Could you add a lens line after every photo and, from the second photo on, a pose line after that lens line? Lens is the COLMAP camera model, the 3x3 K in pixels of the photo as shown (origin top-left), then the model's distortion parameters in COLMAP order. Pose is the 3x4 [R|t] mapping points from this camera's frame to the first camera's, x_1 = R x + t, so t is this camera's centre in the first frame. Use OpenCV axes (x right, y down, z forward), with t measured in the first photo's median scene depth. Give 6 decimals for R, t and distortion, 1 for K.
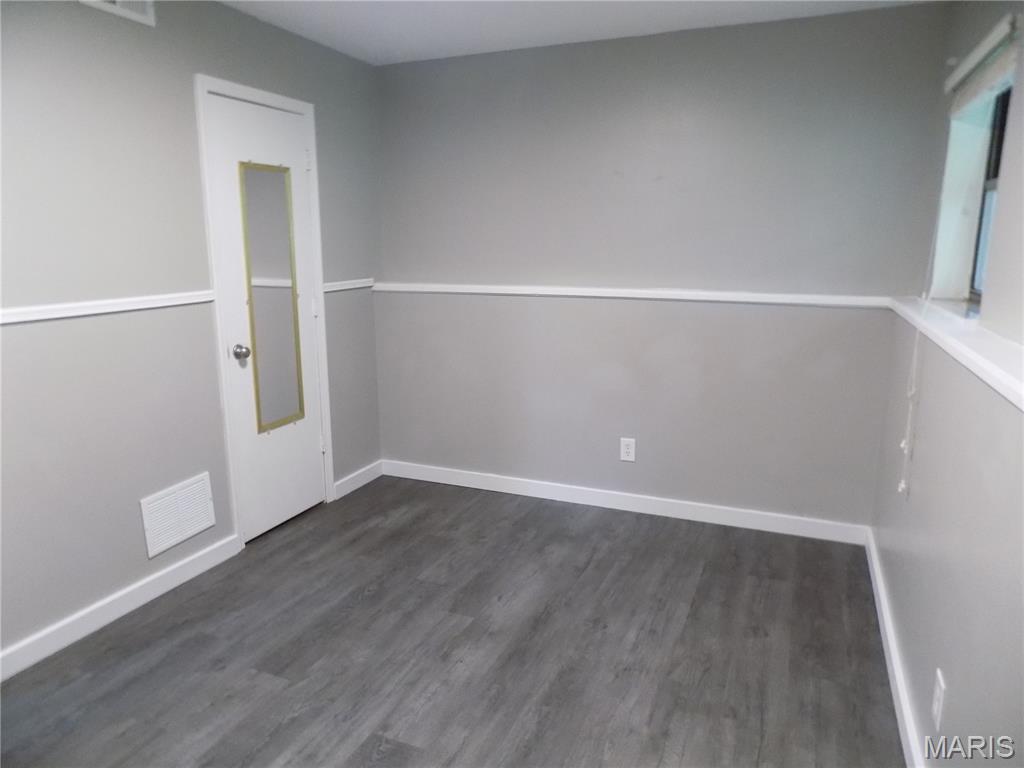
lens RADIAL K [[691.0, 0, 517.6], [0, 691.0, 393.0], [0, 0, 1]] dist [-0.069628, 0.072339]
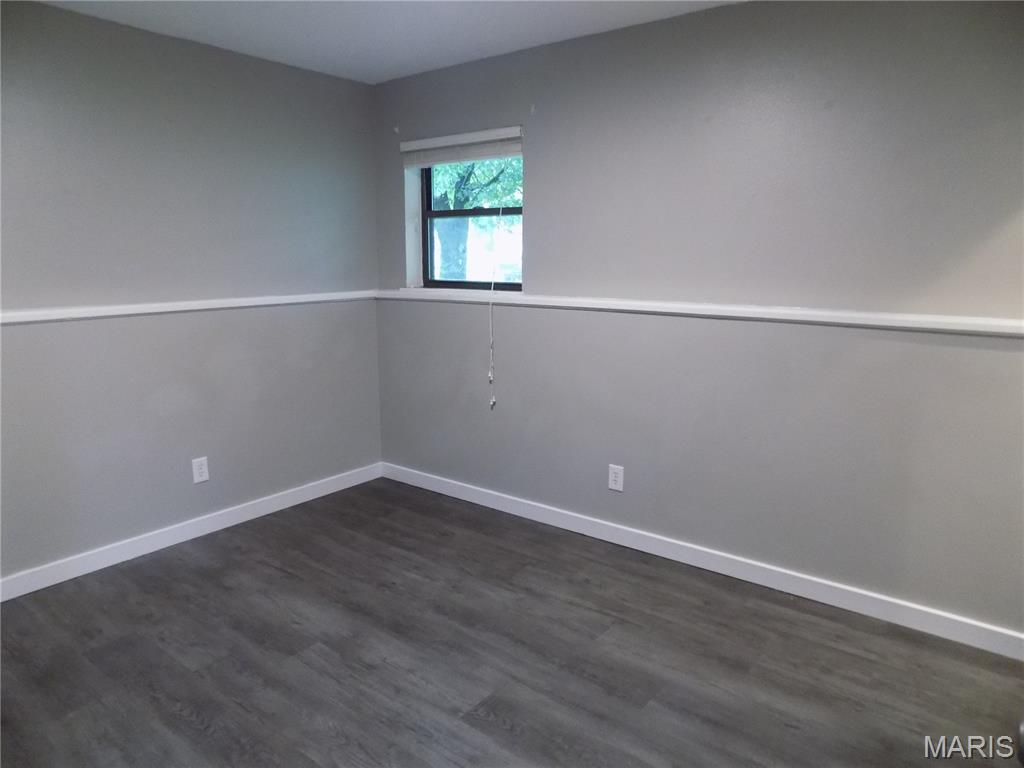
lens RADIAL K [[691.0, 0, 515.4], [0, 691.0, 378.8], [0, 0, 1]] dist [-0.069628, 0.072339]
pose [[0.255677, -0.169624, 0.951765, -0.789442], [0.212249, 0.970317, 0.115912, -0.074699], [-0.943175, 0.172376, 0.284090, 0.388645]]
